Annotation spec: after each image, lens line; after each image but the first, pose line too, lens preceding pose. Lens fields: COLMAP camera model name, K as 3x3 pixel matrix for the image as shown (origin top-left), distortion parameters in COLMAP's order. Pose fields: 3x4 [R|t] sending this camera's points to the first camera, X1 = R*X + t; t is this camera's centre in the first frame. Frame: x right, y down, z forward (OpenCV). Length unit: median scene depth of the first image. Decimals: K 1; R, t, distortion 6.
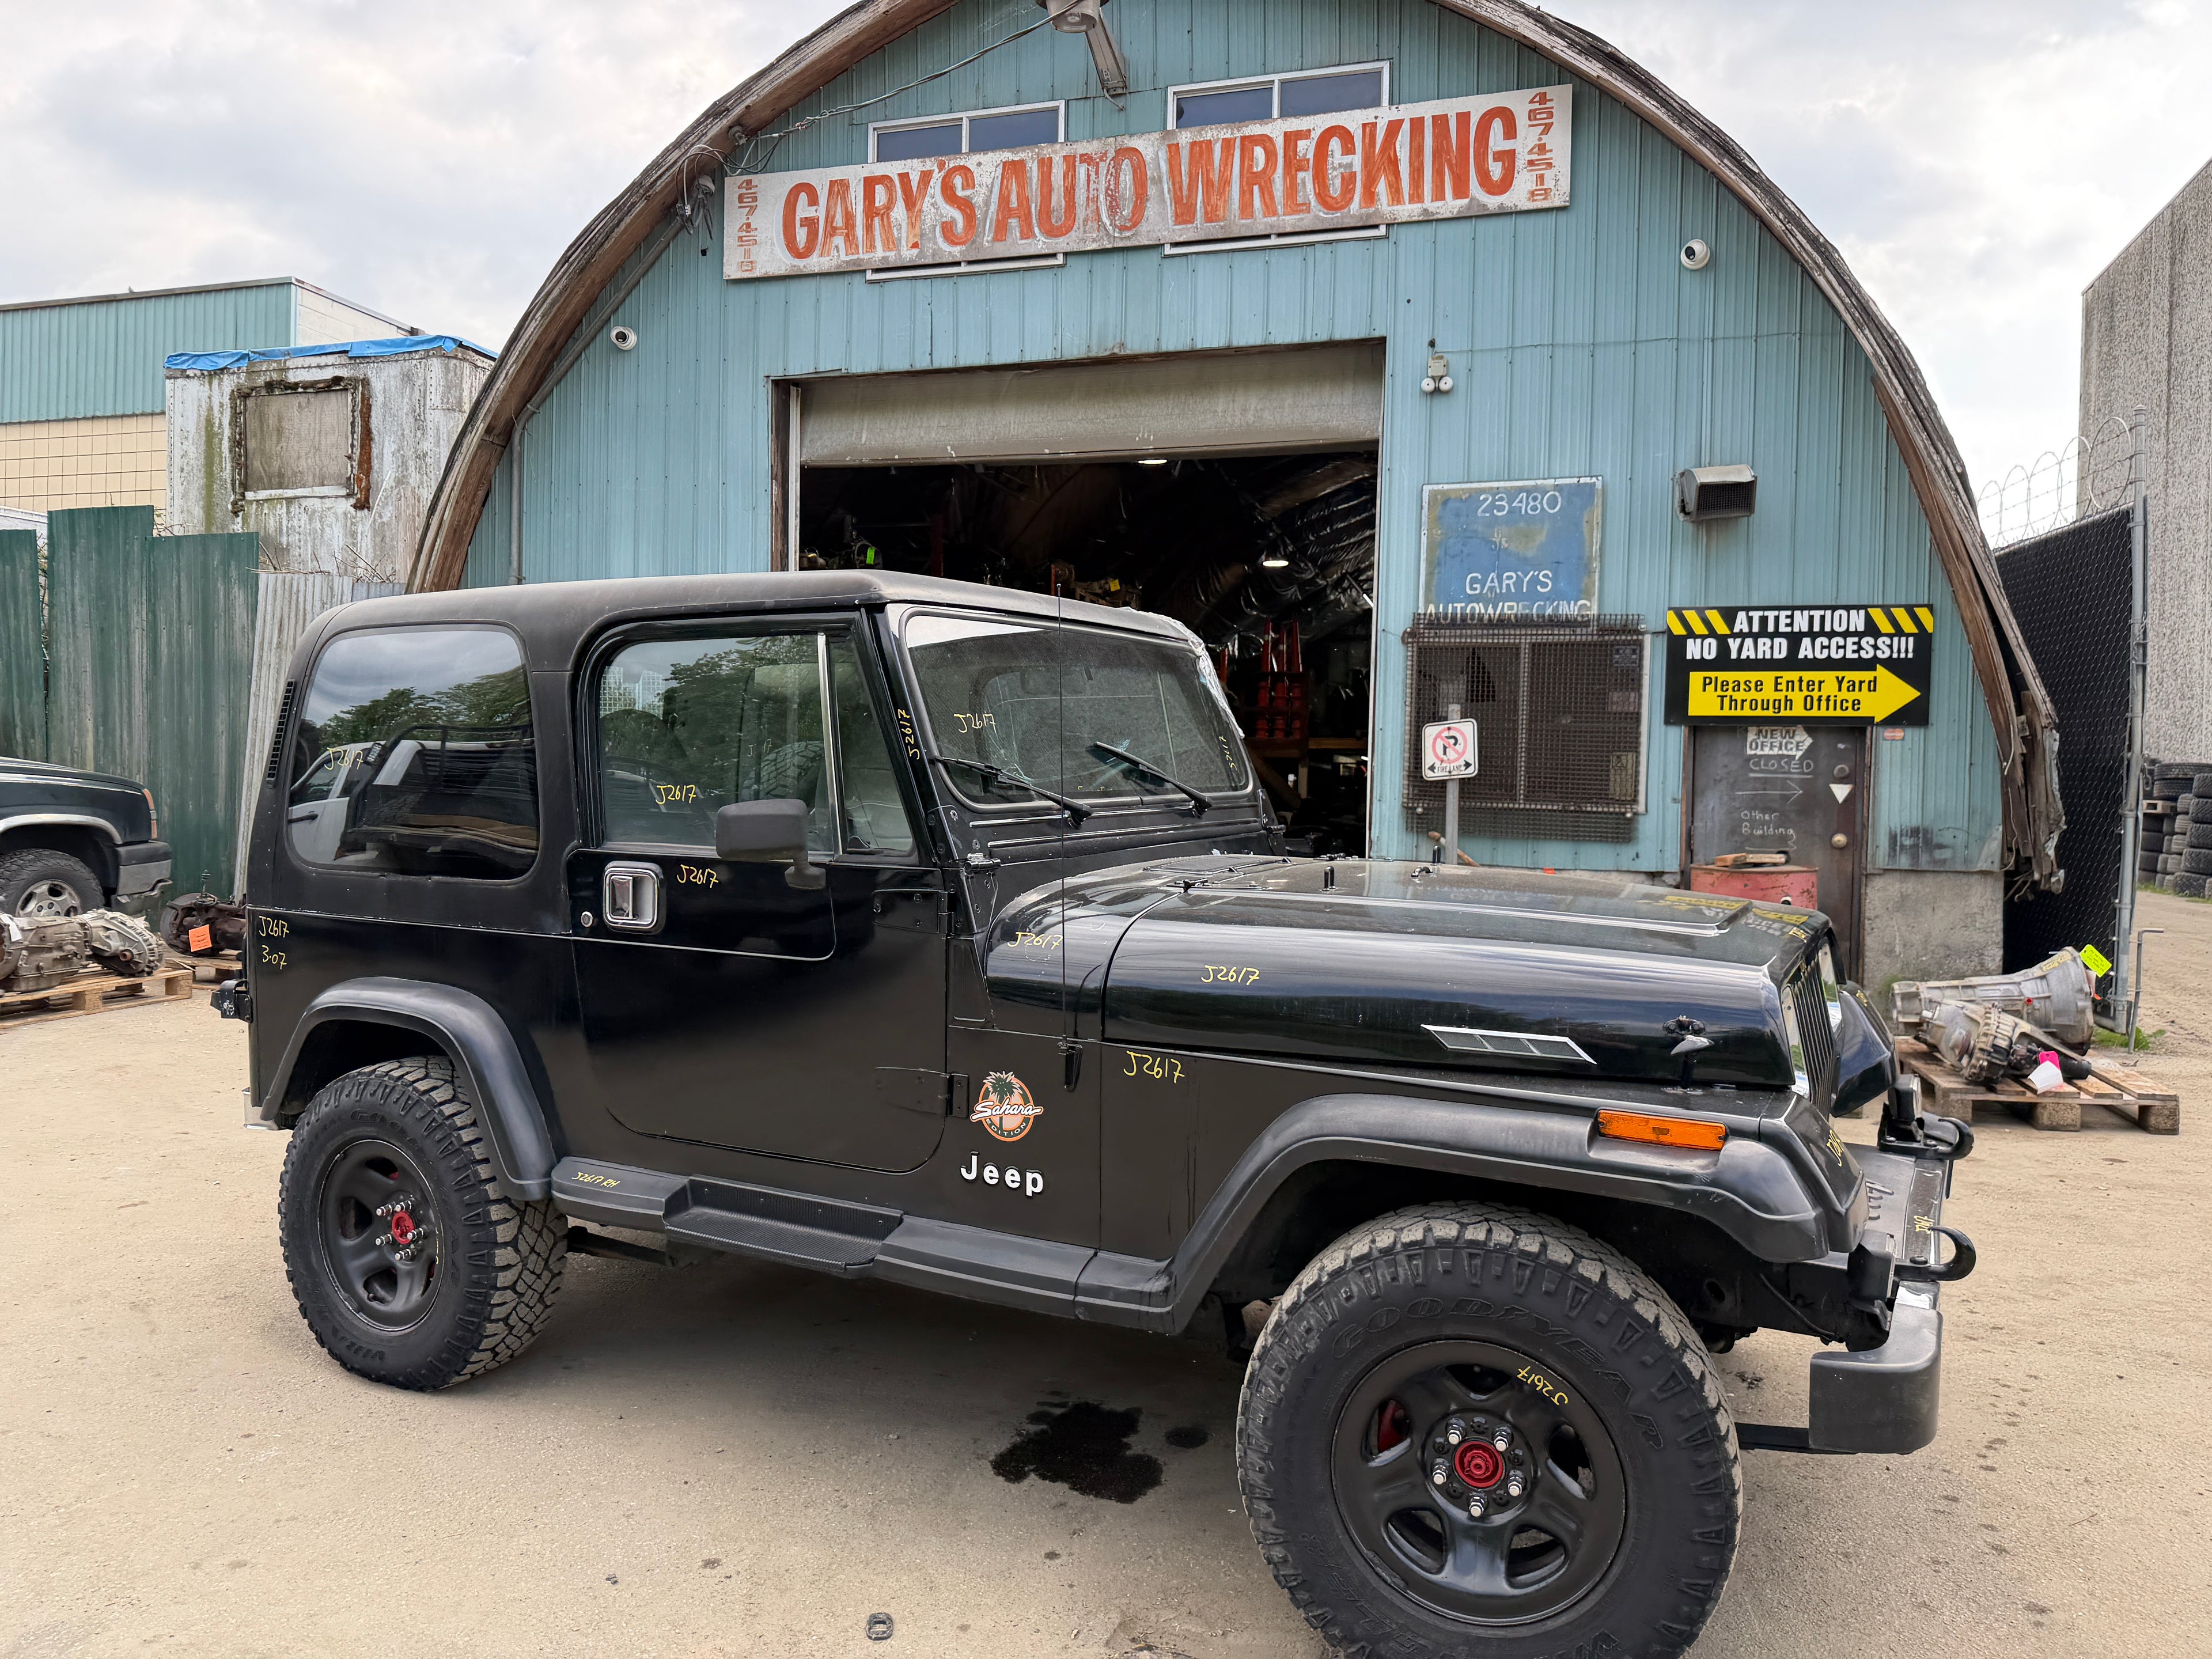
lens RADIAL K [[1568.3, 0, 1106.8], [0, 1568.3, 815.8], [0, 0, 1]] dist [0.032225, -0.043951]
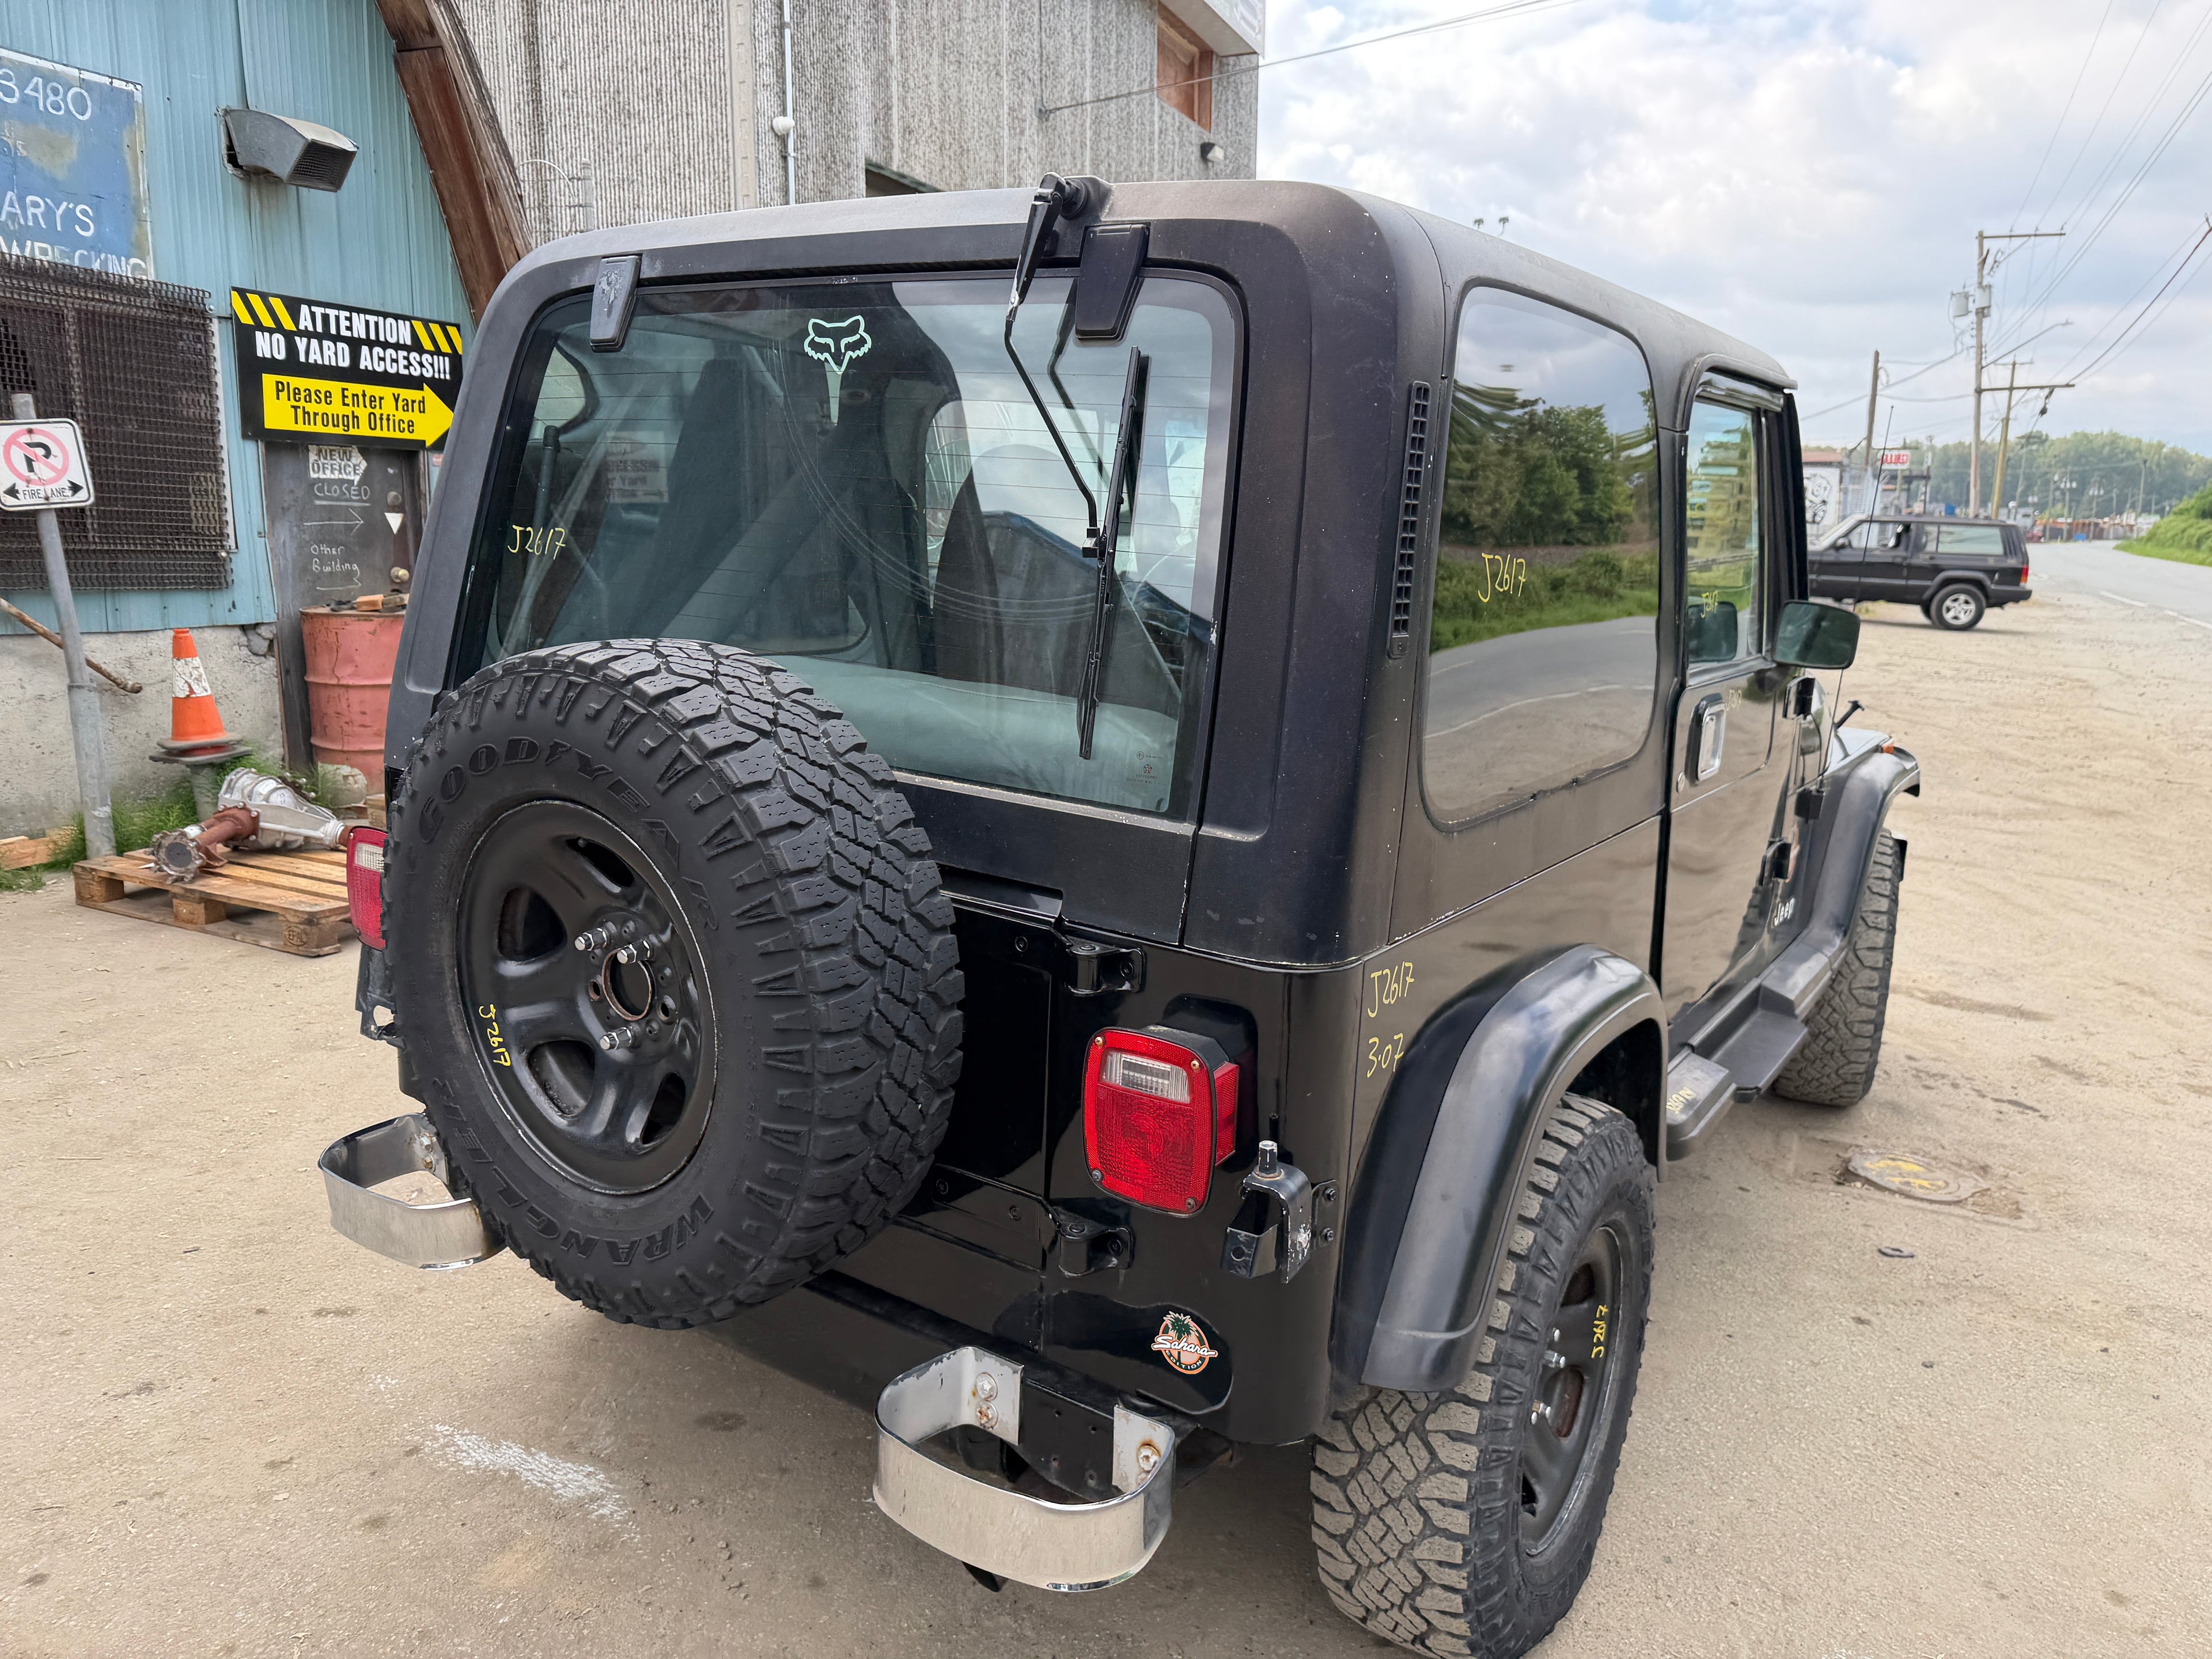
lens RADIAL K [[1568.3, 0, 1120.3], [0, 1568.3, 838.9], [0, 0, 1]] dist [0.032225, -0.043951]
pose [[0.084899, -0.210365, 0.973930, -0.433608], [0.002520, 0.977501, 0.210916, -0.026714], [-0.996386, -0.015452, 0.083519, 0.482077]]
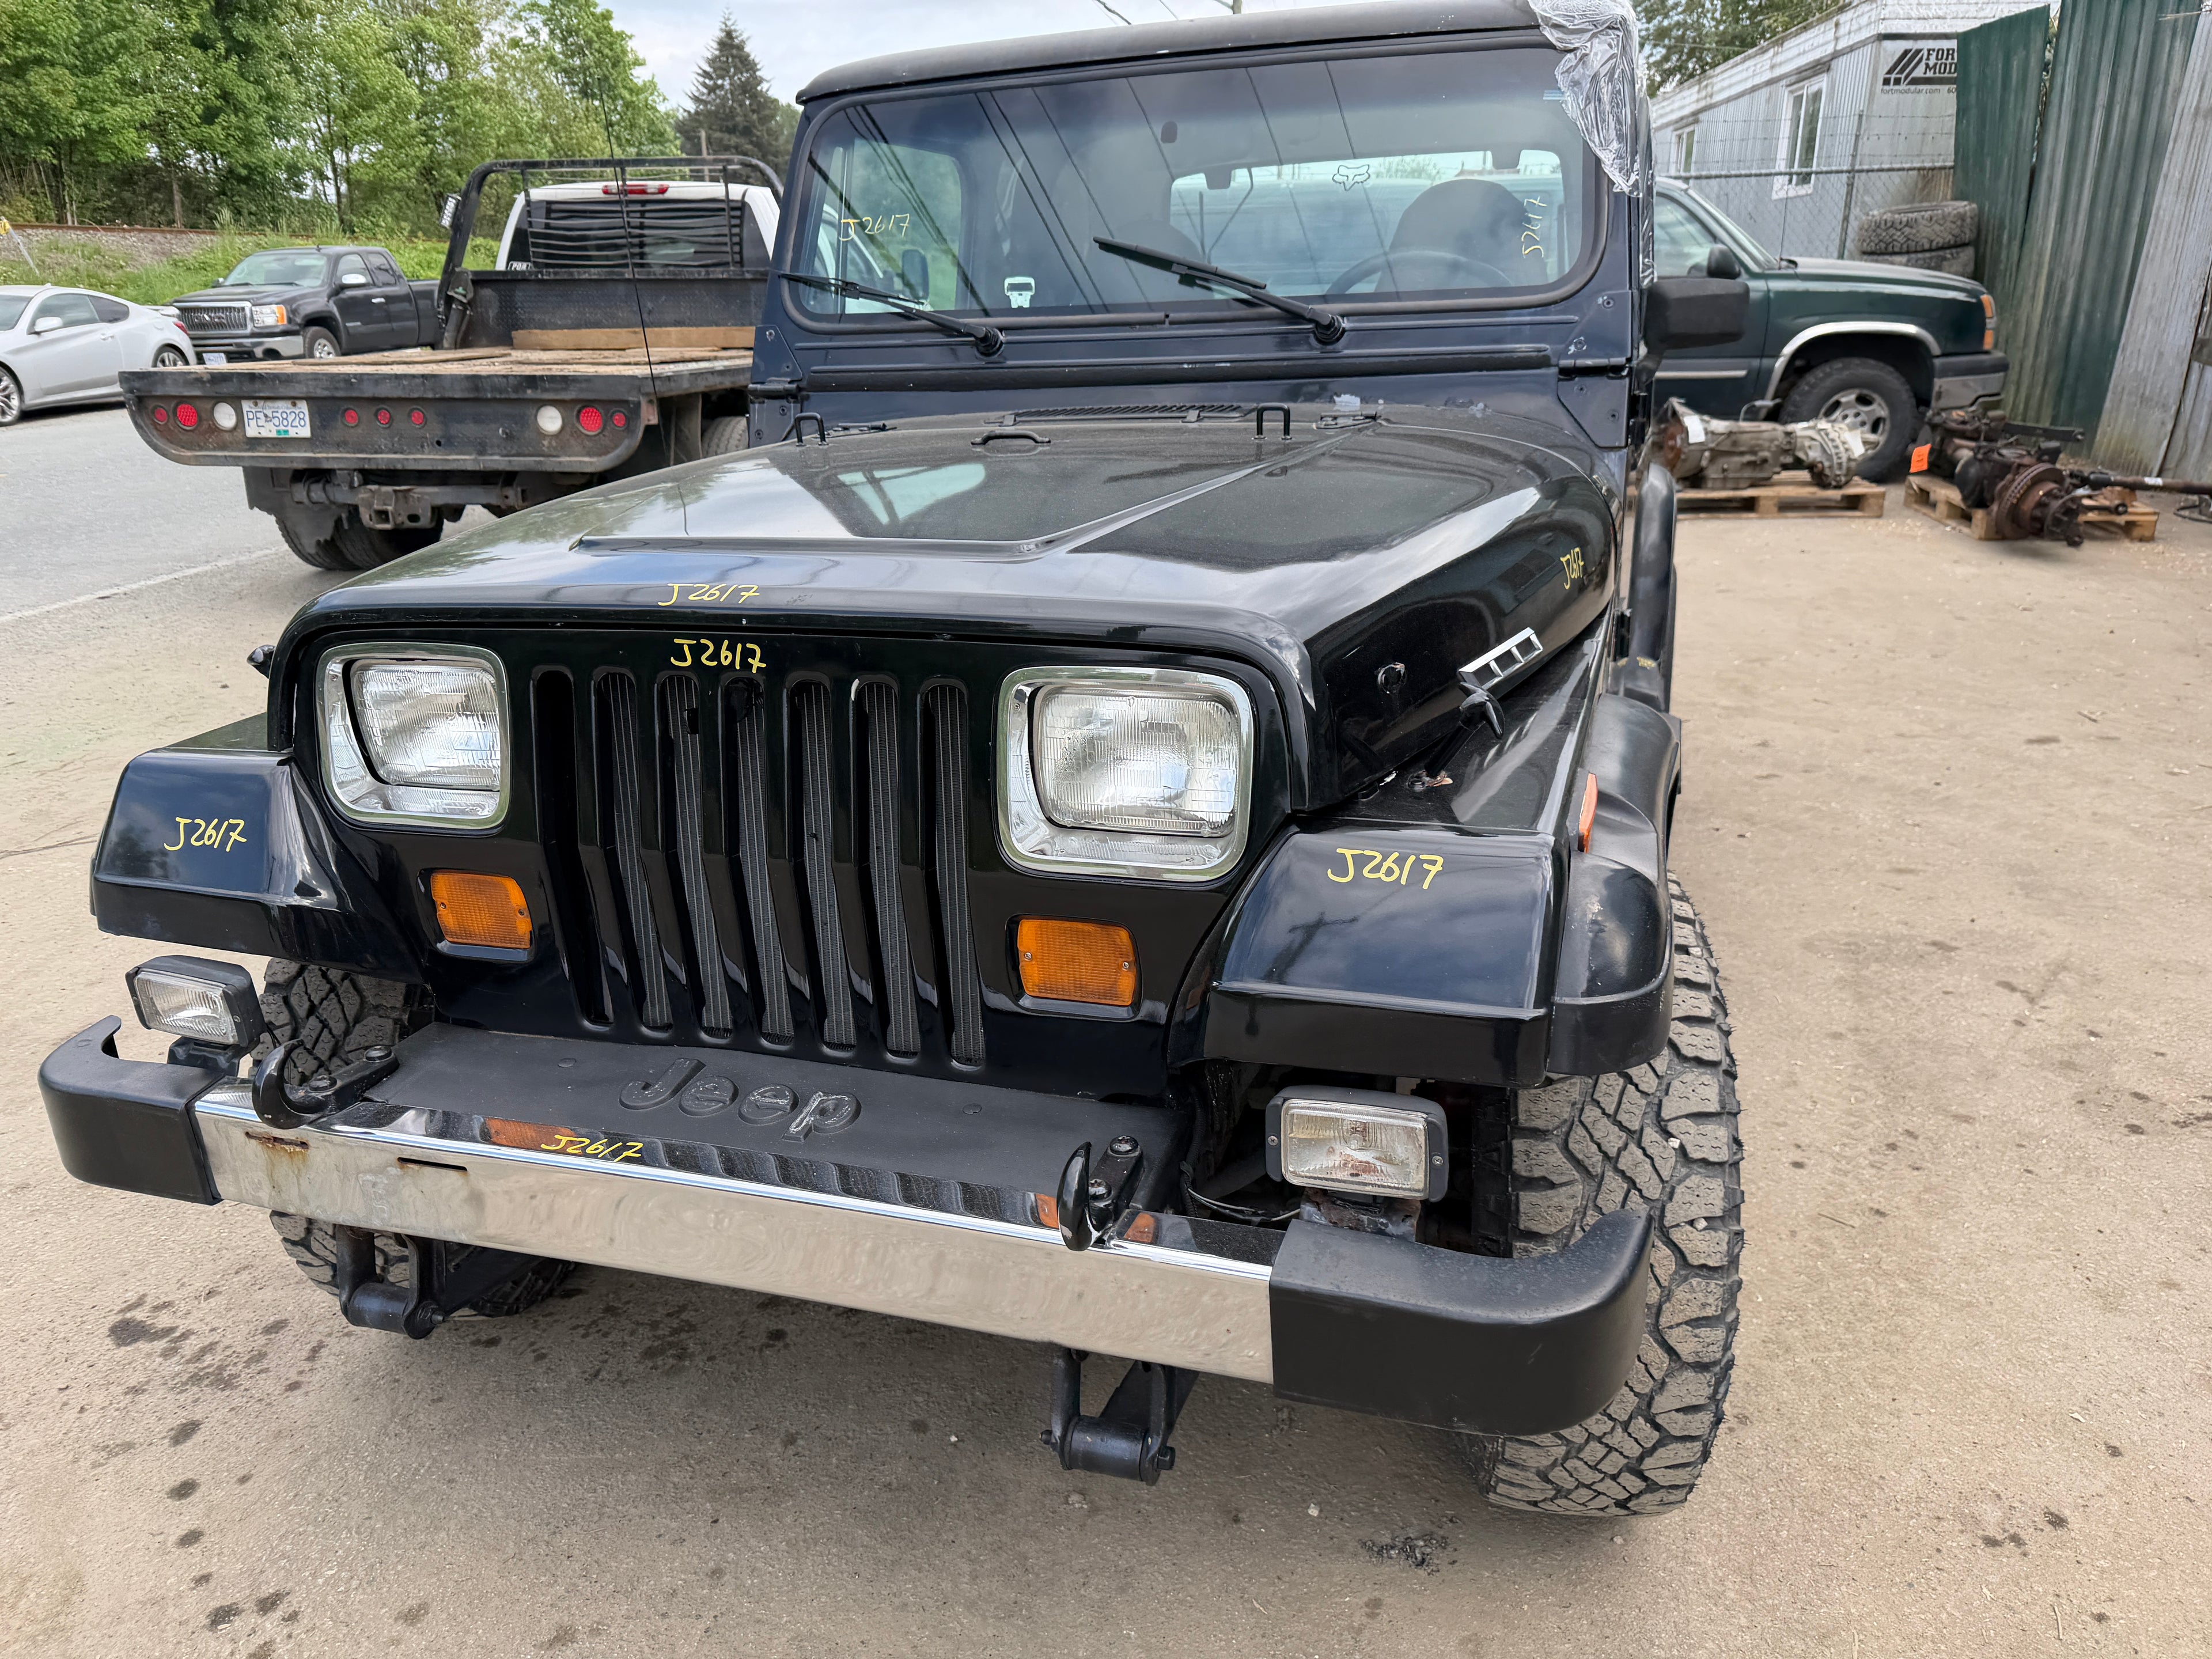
lens RADIAL K [[1568.3, 0, 1113.9], [0, 1568.3, 833.0], [0, 0, 1]] dist [0.032225, -0.043951]
pose [[0.180277, 0.305641, -0.934924, 0.340008], [-0.000694, 0.950537, 0.310611, -0.004213], [0.983616, -0.055347, 0.171572, 0.361716]]
